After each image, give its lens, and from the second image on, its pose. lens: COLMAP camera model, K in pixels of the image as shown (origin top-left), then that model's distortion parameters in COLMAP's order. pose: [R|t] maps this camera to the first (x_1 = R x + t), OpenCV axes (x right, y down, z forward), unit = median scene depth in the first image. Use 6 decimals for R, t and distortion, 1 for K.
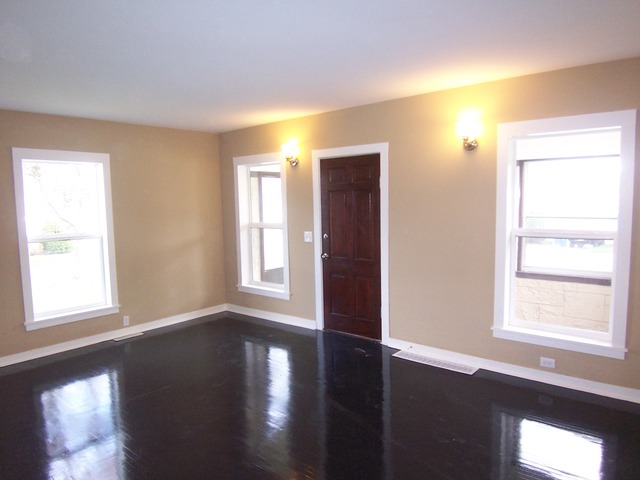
lens RADIAL K [[430.7, 0, 320.4], [0, 430.7, 243.3], [0, 0, 1]] dist [-0.002533, -0.050746]
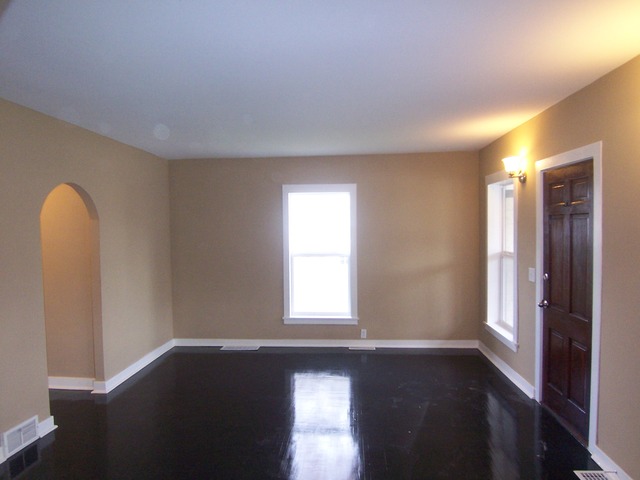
lens RADIAL K [[430.7, 0, 320.4], [0, 430.7, 243.3], [0, 0, 1]] dist [-0.002533, -0.050746]
pose [[0.573455, 0.044173, -0.818045, 0.374338], [-0.078841, 0.996886, -0.001438, -0.039446], [0.815434, 0.065320, 0.575152, 0.259909]]
